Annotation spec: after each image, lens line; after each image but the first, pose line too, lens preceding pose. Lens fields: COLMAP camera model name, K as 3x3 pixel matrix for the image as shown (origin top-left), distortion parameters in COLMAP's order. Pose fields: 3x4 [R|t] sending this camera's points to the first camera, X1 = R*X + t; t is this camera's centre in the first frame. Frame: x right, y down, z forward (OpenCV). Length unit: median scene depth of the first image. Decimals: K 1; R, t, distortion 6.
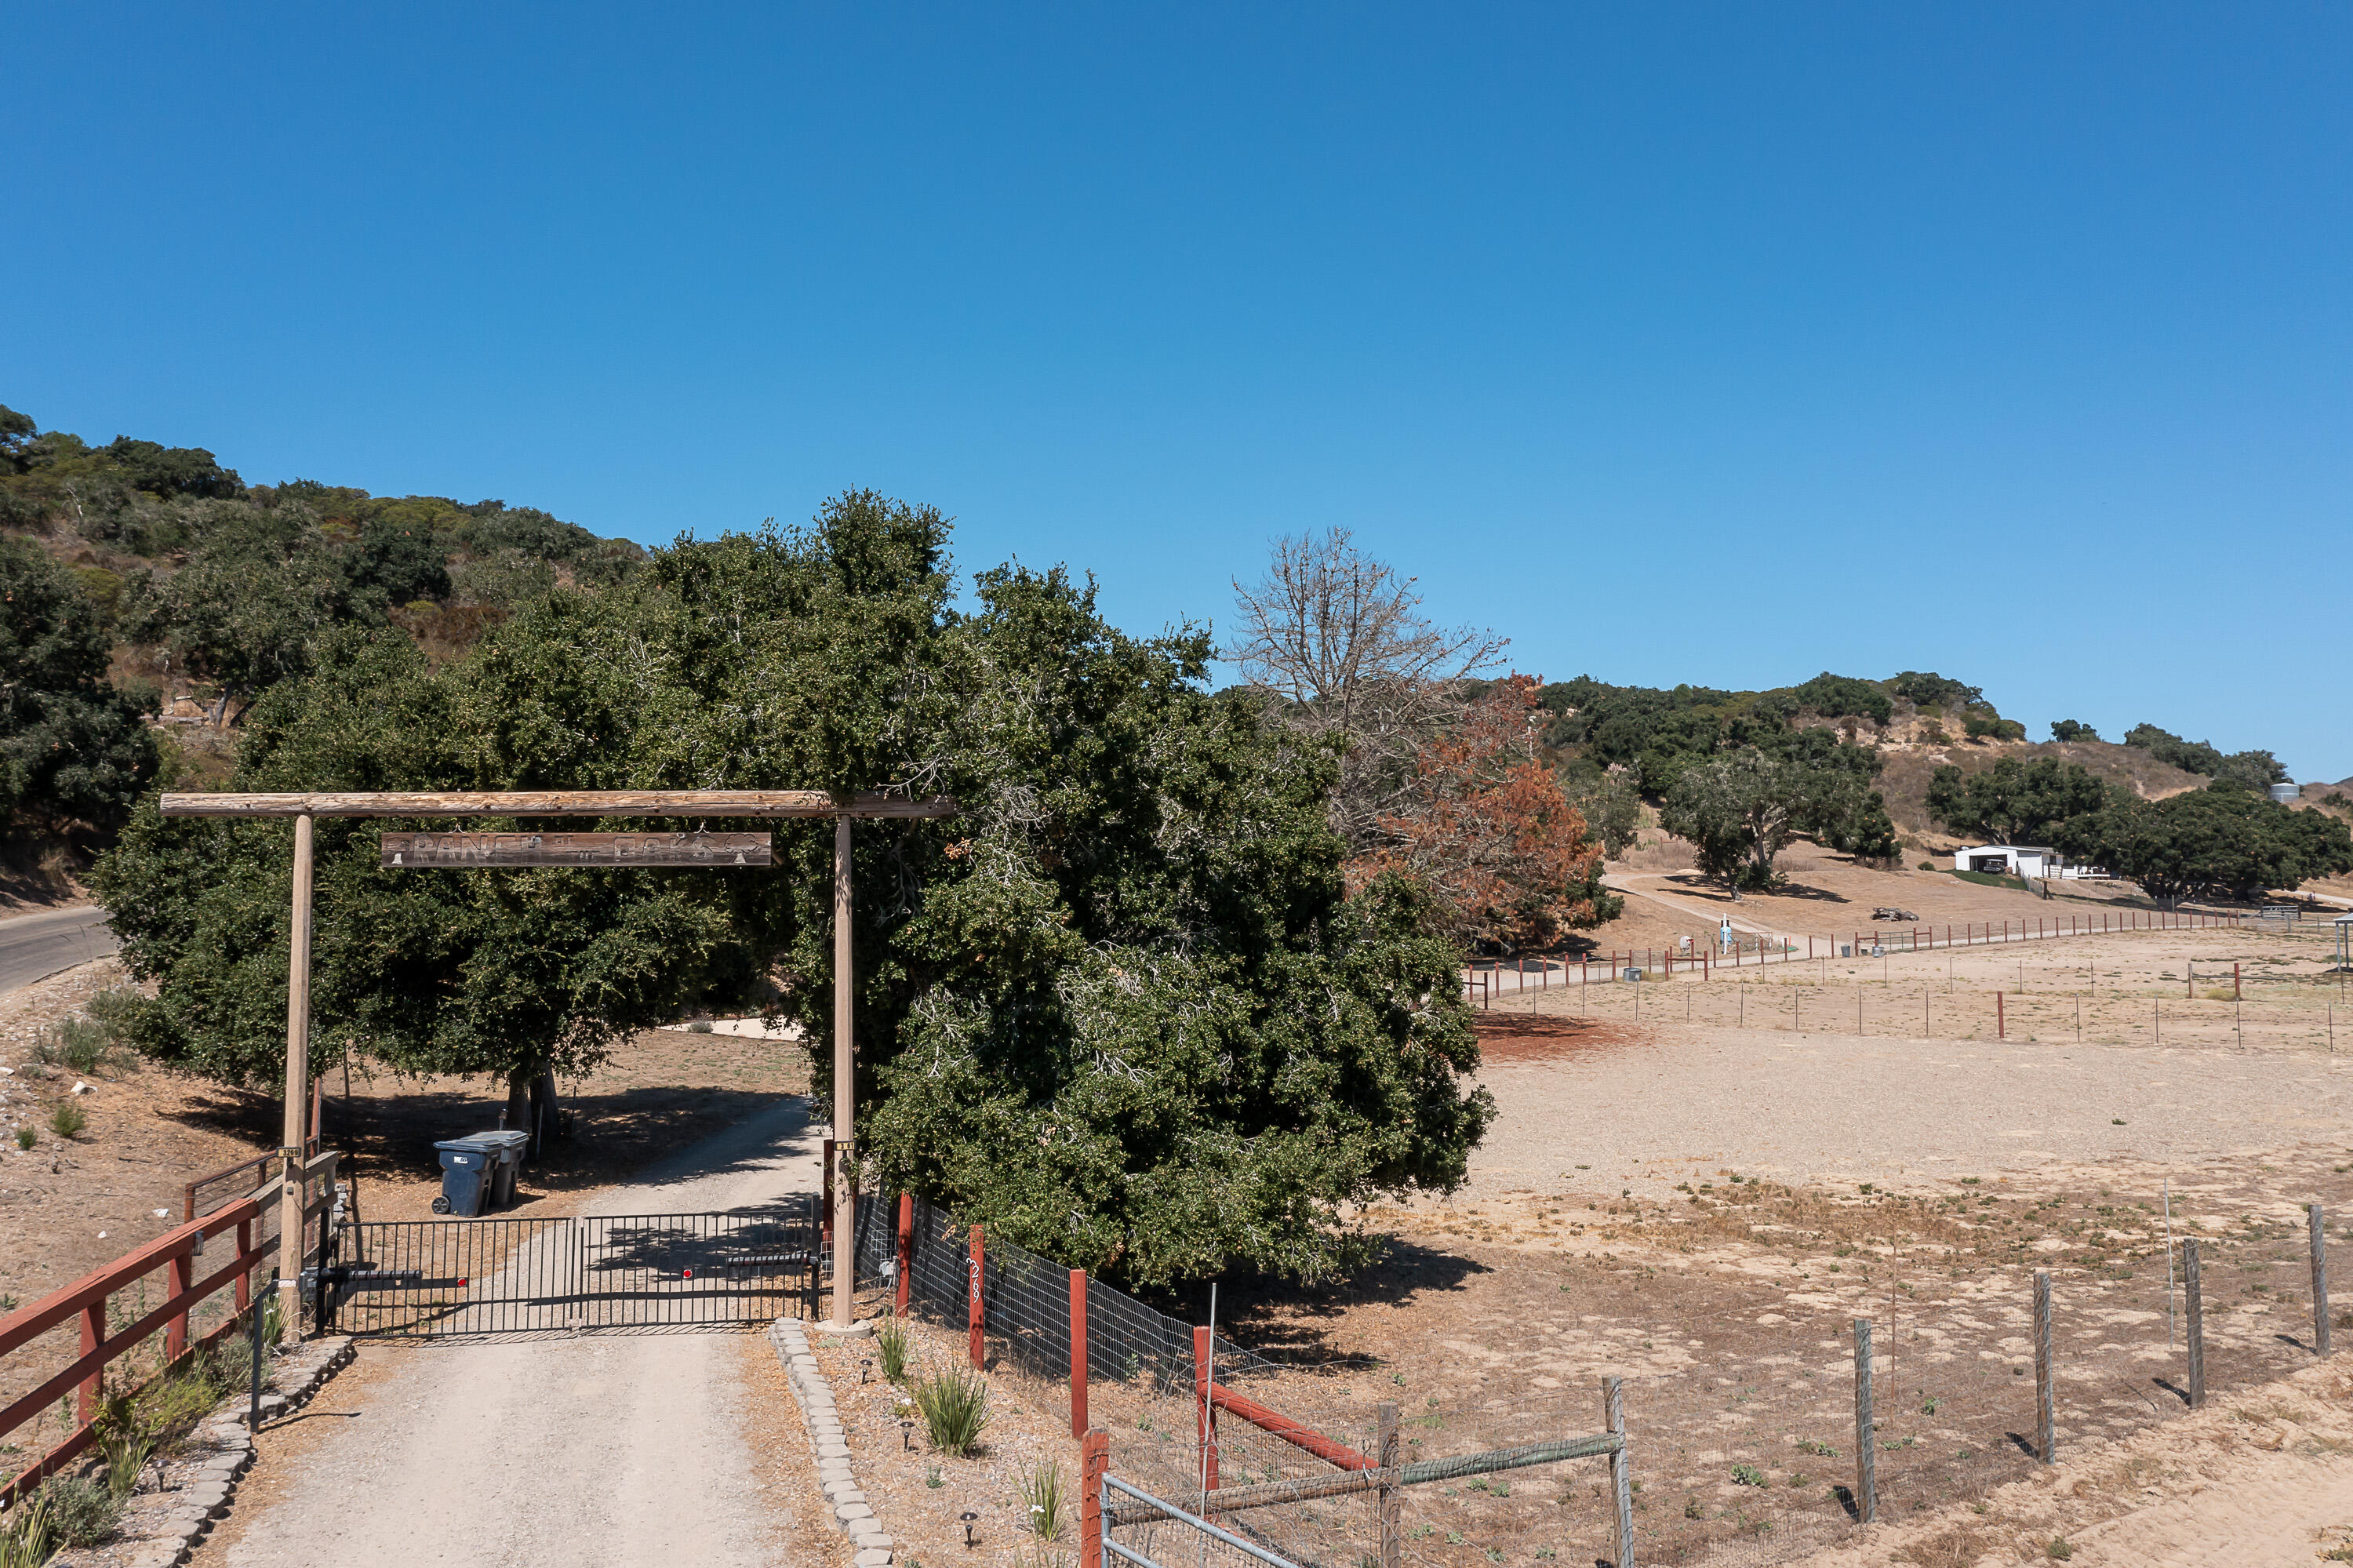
lens RADIAL K [[1909.2, 0, 1176.5], [0, 1909.2, 784.0], [0, 0, 1]] dist [-0.004035, 0.005611]
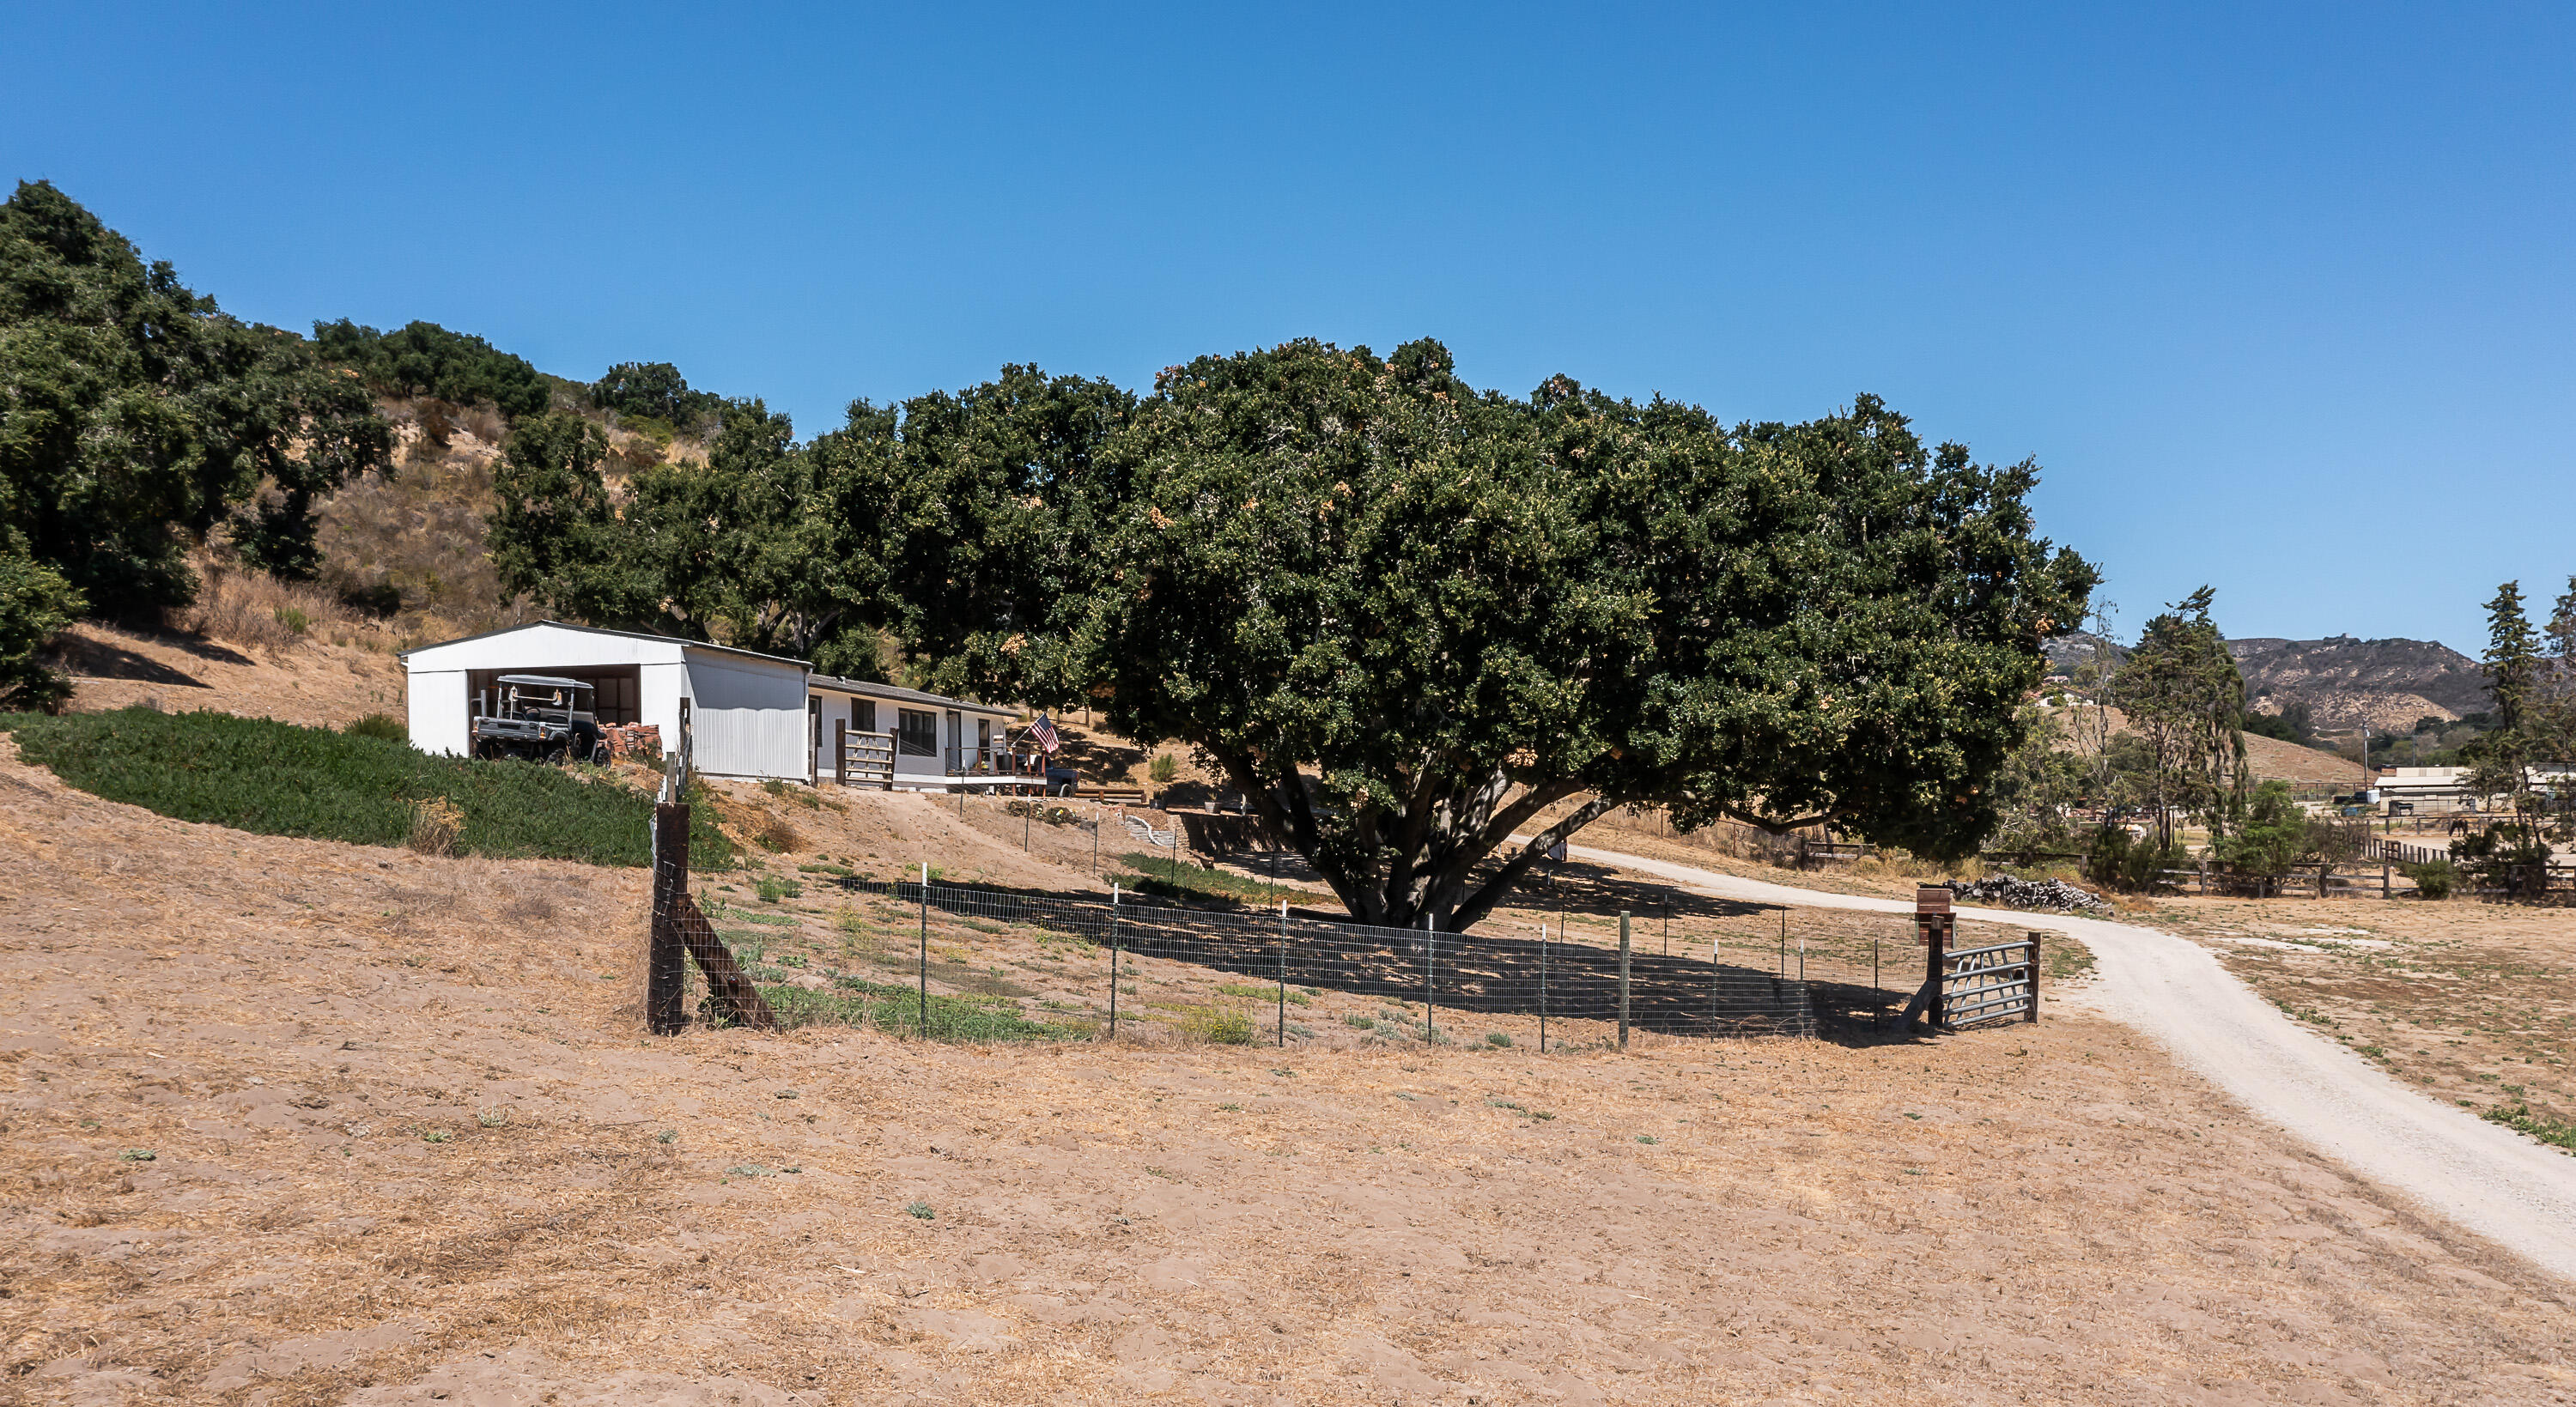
lens RADIAL K [[1988.2, 0, 1288.0], [0, 1988.2, 703.5], [0, 0, 1]] dist [0.002891, 0.000996]
pose [[0.810942, 0.016314, 0.584899, 0.362502], [-0.022026, 0.999754, 0.002652, 0.038204], [-0.584712, -0.015034, 0.811102, 0.778213]]
